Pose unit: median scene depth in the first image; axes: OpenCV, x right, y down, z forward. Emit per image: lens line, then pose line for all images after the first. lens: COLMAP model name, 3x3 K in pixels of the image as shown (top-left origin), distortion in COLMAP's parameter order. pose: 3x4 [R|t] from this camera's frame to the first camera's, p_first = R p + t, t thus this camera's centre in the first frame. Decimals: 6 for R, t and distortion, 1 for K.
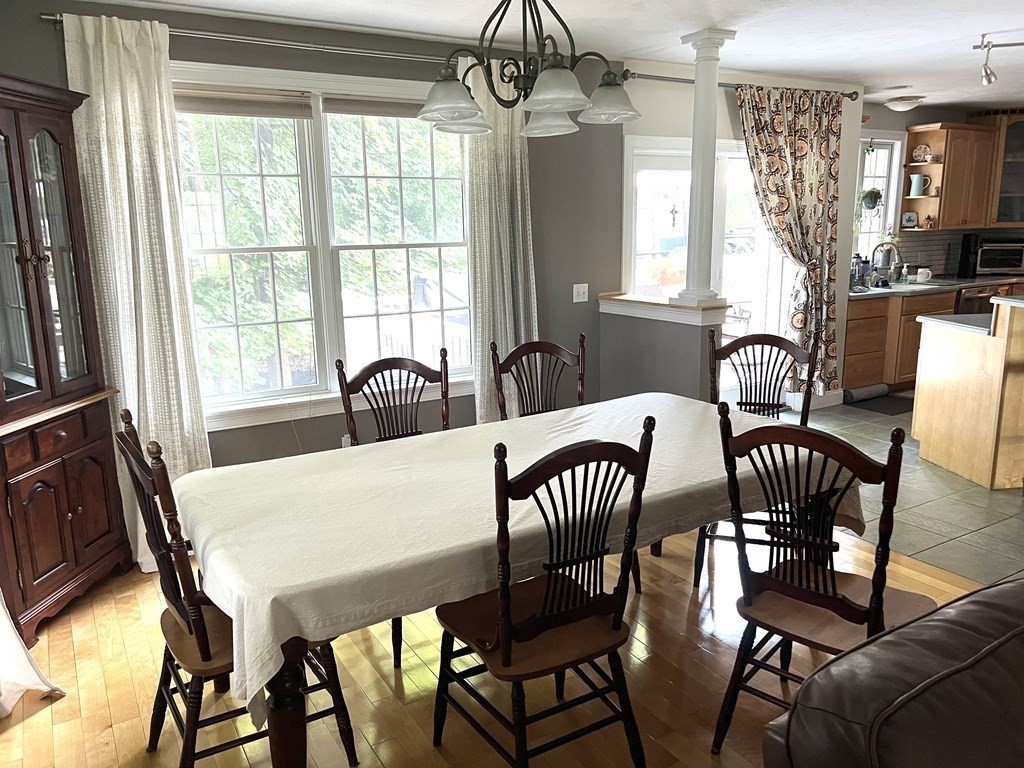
lens RADIAL K [[779.9, 0, 509.2], [0, 779.9, 379.3], [0, 0, 1]] dist [0.031791, -0.010240]
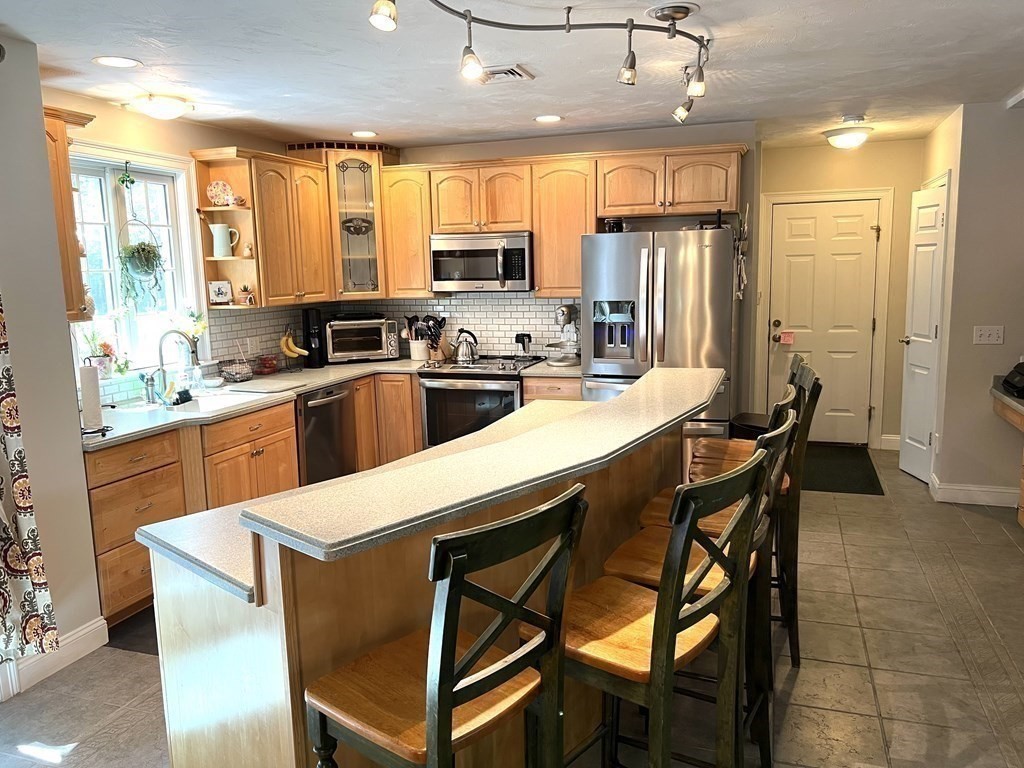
lens RADIAL K [[779.9, 0, 511.1], [0, 779.9, 383.5], [0, 0, 1]] dist [0.031791, -0.010240]
pose [[0.774452, -0.104872, 0.623879, 0.284124], [0.139217, 0.990241, -0.006361, -0.090573], [-0.617124, 0.091781, 0.781495, 0.351044]]
